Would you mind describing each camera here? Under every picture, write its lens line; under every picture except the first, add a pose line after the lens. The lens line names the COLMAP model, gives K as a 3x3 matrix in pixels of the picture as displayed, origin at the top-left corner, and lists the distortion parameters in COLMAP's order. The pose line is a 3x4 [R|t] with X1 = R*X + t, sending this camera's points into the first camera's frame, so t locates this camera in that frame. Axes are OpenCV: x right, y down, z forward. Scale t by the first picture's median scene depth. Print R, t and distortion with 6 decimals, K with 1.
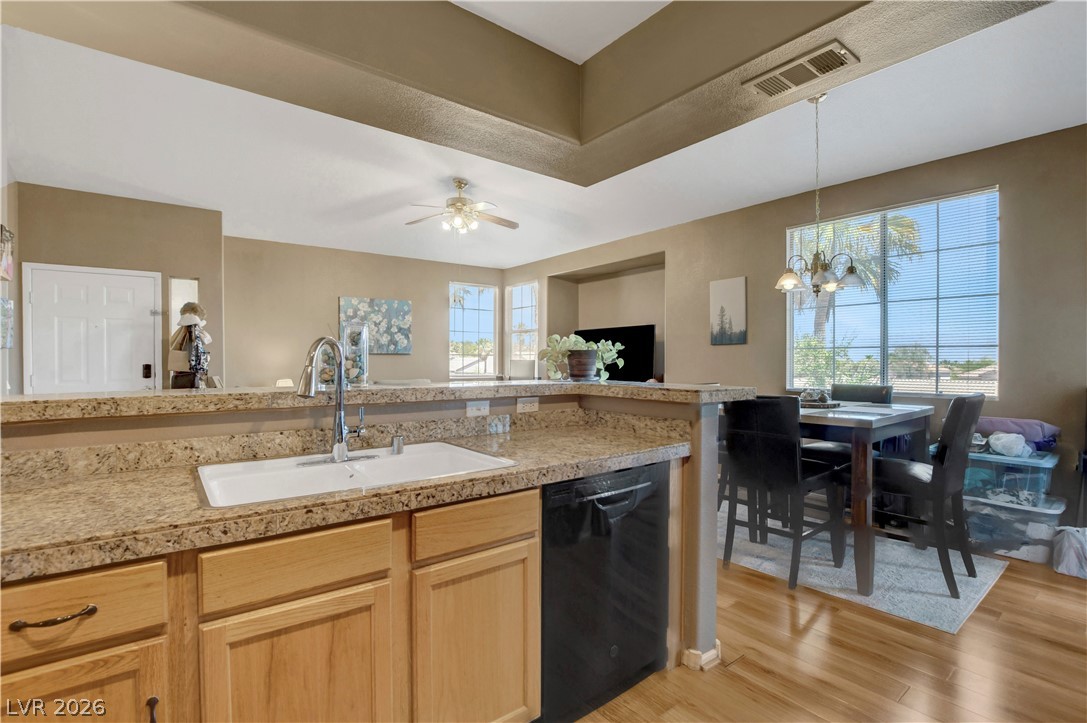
lens RADIAL K [[501.7, 0, 542.7], [0, 501.7, 365.3], [0, 0, 1]] dist [-0.028668, 0.000517]
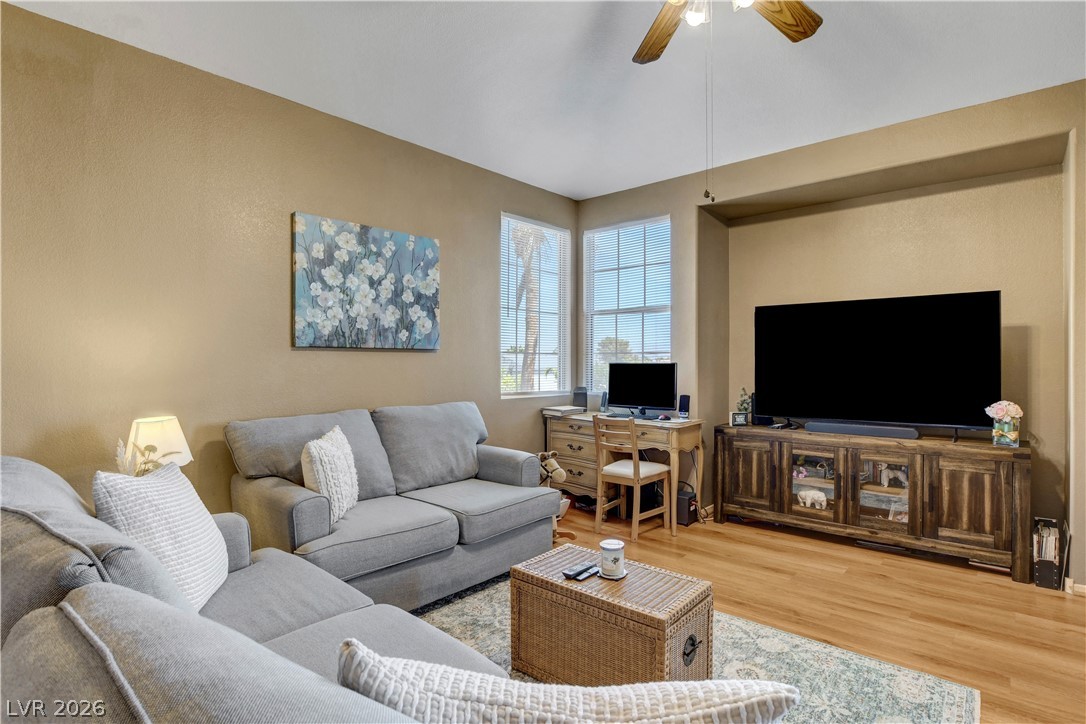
lens RADIAL K [[542.0, 0, 541.5], [0, 542.0, 363.2], [0, 0, 1]] dist [-0.025650, -0.000062]
pose [[0.982808, 0.000558, 0.184628, -0.365282], [0.001173, 0.999956, -0.009266, -0.006774], [-0.184625, 0.009323, 0.982765, 0.657681]]
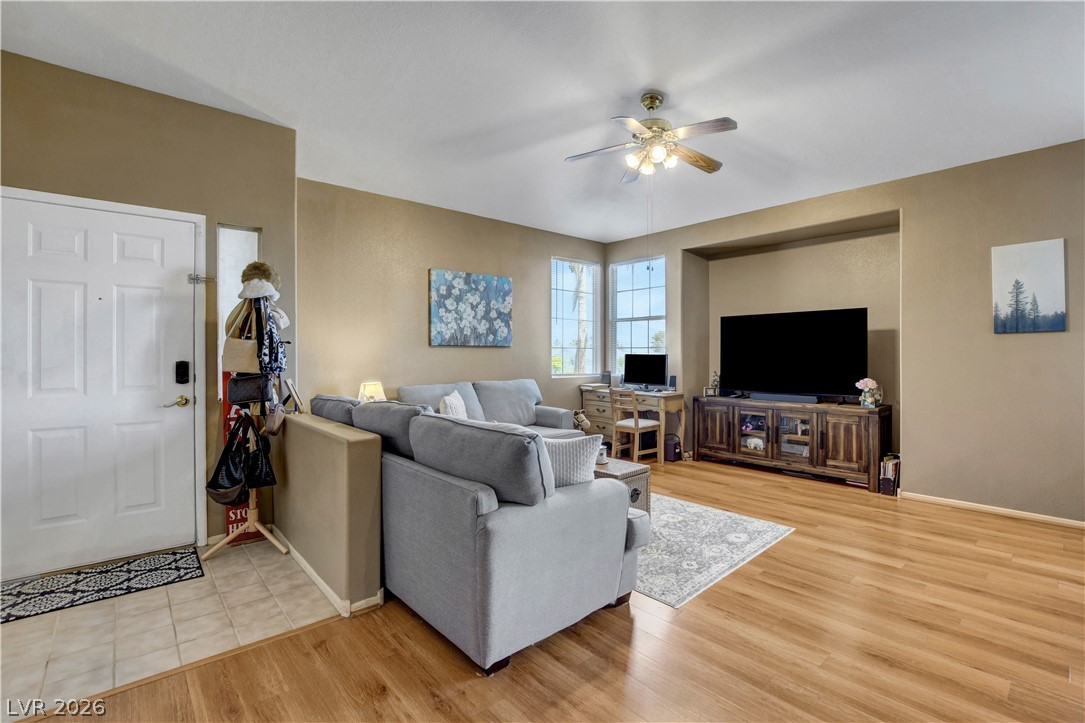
lens RADIAL K [[486.0, 0, 543.1], [0, 486.0, 354.0], [0, 0, 1]] dist [-0.028679, 0.000287]
pose [[0.997804, -0.000839, 0.066236, -0.368915], [0.001607, 0.999932, -0.011539, -0.003322], [-0.066222, 0.011620, 0.997737, 0.348577]]
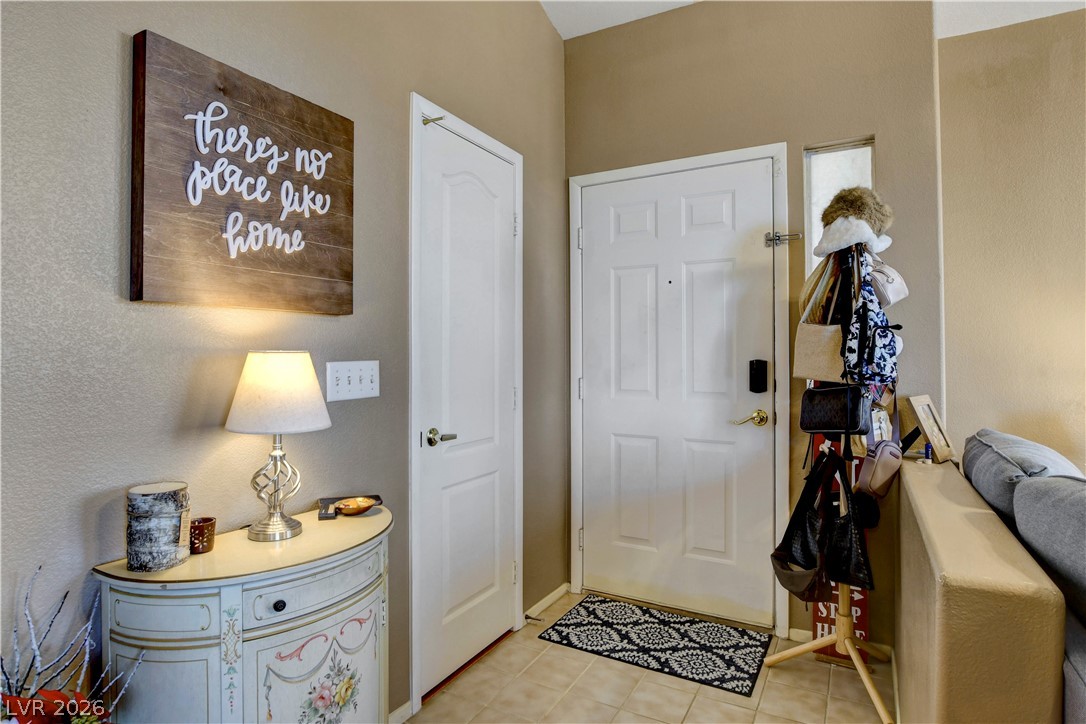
lens RADIAL K [[579.3, 0, 543.8], [0, 579.3, 350.2], [0, 0, 1]] dist [-0.021067, 0.000818]
pose [[0.397406, -0.004887, -0.917630, -0.392269], [-0.009490, 0.999910, -0.009435, -0.004218], [0.917594, 0.012457, 0.397324, 0.593578]]
